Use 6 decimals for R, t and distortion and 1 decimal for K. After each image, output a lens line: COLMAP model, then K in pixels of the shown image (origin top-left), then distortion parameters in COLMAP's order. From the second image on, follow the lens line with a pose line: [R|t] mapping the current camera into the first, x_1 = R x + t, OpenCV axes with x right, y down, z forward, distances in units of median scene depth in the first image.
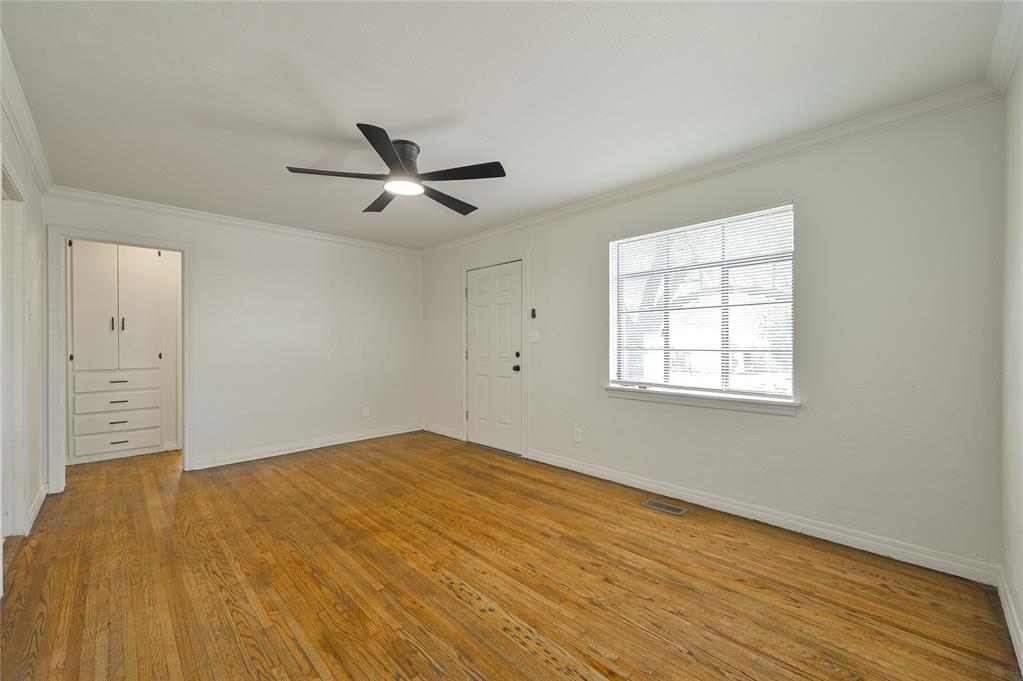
lens RADIAL K [[412.6, 0, 510.8], [0, 412.6, 342.1], [0, 0, 1]] dist [-0.000404, -0.000331]
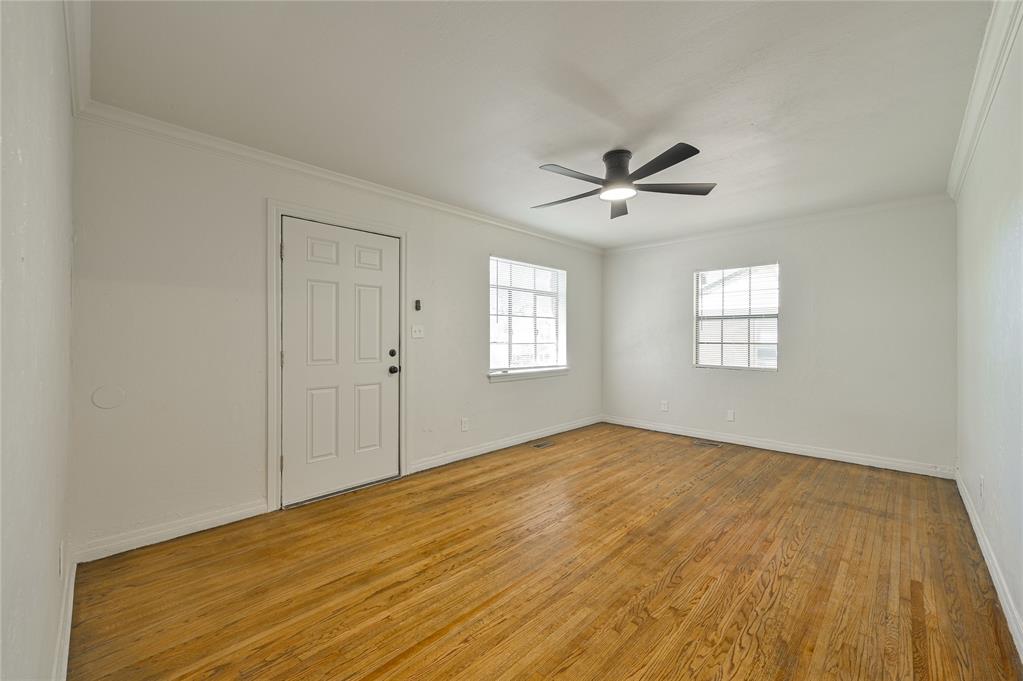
lens RADIAL K [[402.7, 0, 518.7], [0, 402.7, 341.6], [0, 0, 1]] dist [-0.003348, -0.000416]
pose [[-0.034278, -0.004323, 0.999403, -1.171093], [-0.000756, 0.999990, 0.004299, 0.005930], [-0.999412, -0.000608, -0.034281, 1.178768]]
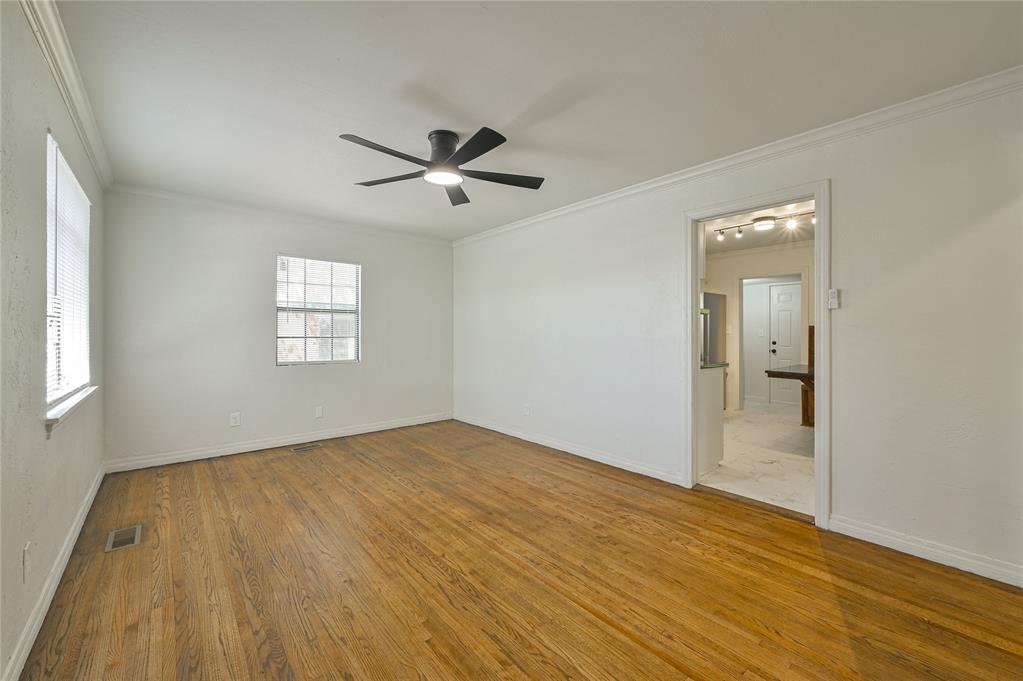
lens RADIAL K [[404.2, 0, 511.9], [0, 404.2, 338.1], [0, 0, 1]] dist [0.000288, 0.000035]
pose [[-0.997842, -0.000286, 0.065653, -0.443987], [0.000496, 0.999929, 0.011882, 0.003093], [-0.065652, 0.011889, -0.997772, 1.789611]]
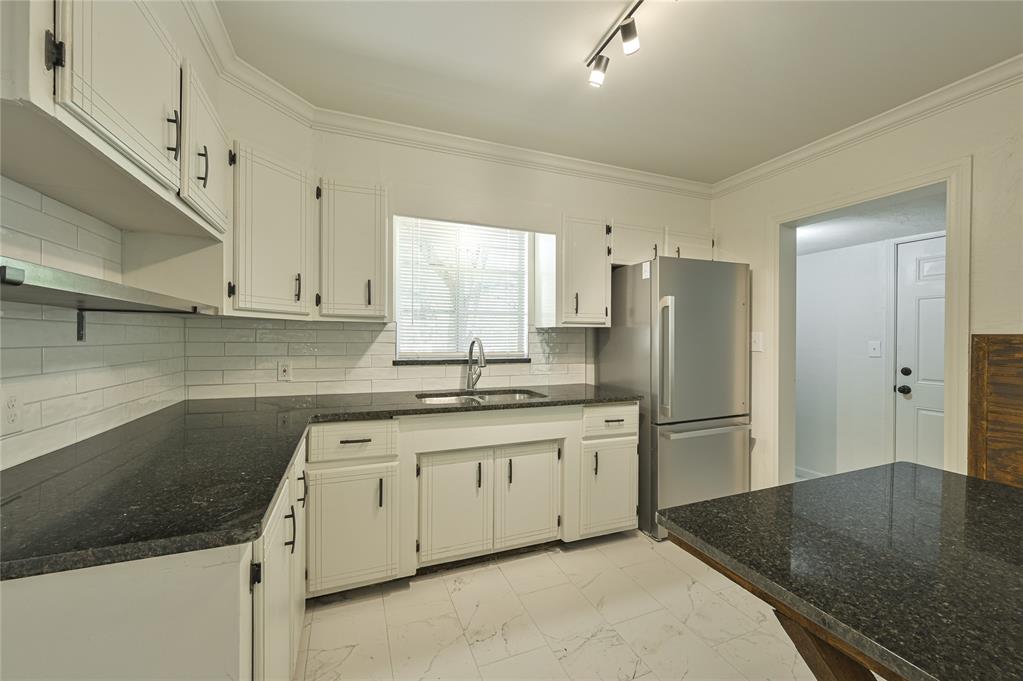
lens RADIAL K [[402.7, 0, 518.7], [0, 402.7, 341.6], [0, 0, 1]] dist [-0.003348, -0.000416]
pose [[-0.927249, -0.004288, 0.374421, -1.288972], [-0.001641, 0.999971, 0.007387, -0.023154], [-0.374442, 0.006235, -0.927229, 0.659141]]
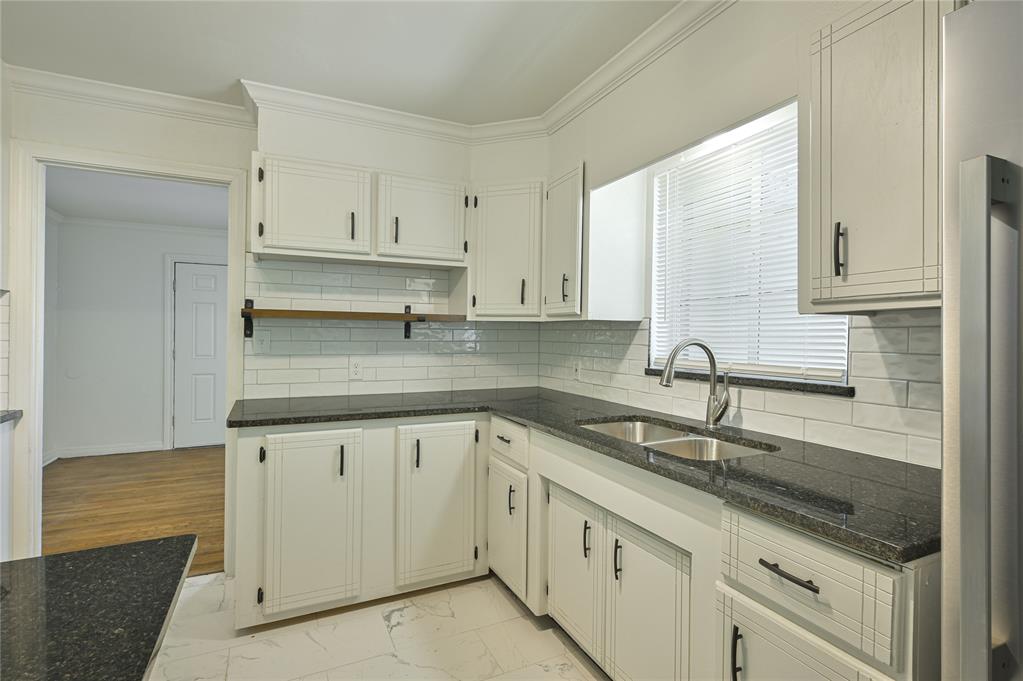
lens RADIAL K [[497.9, 0, 514.0], [0, 497.9, 336.0], [0, 0, 1]] dist [-0.001108, 0.000639]
pose [[0.317337, 0.004402, 0.948303, -1.569642], [-0.009100, 0.999957, -0.001596, -0.025474], [-0.948269, -0.008123, 0.317364, -0.111926]]
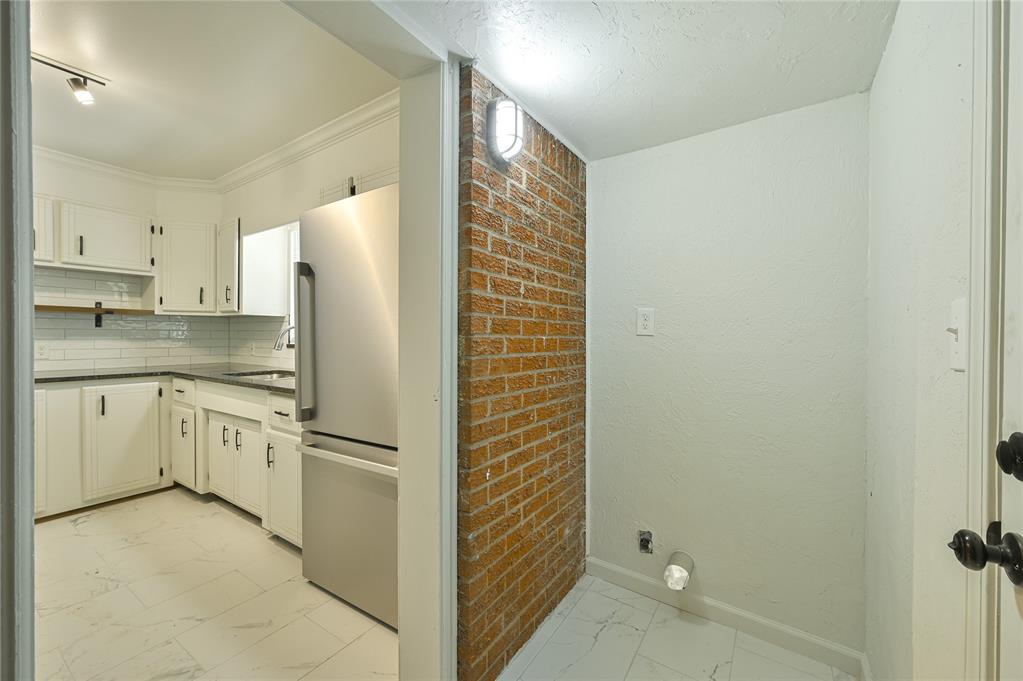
lens RADIAL K [[402.7, 0, 518.7], [0, 402.7, 341.6], [0, 0, 1]] dist [-0.003348, -0.000416]
pose [[-0.218901, -0.009323, 0.975703, -1.974753], [-0.002616, 0.999956, 0.008968, 0.006515], [-0.975744, -0.000589, -0.218916, -0.451076]]
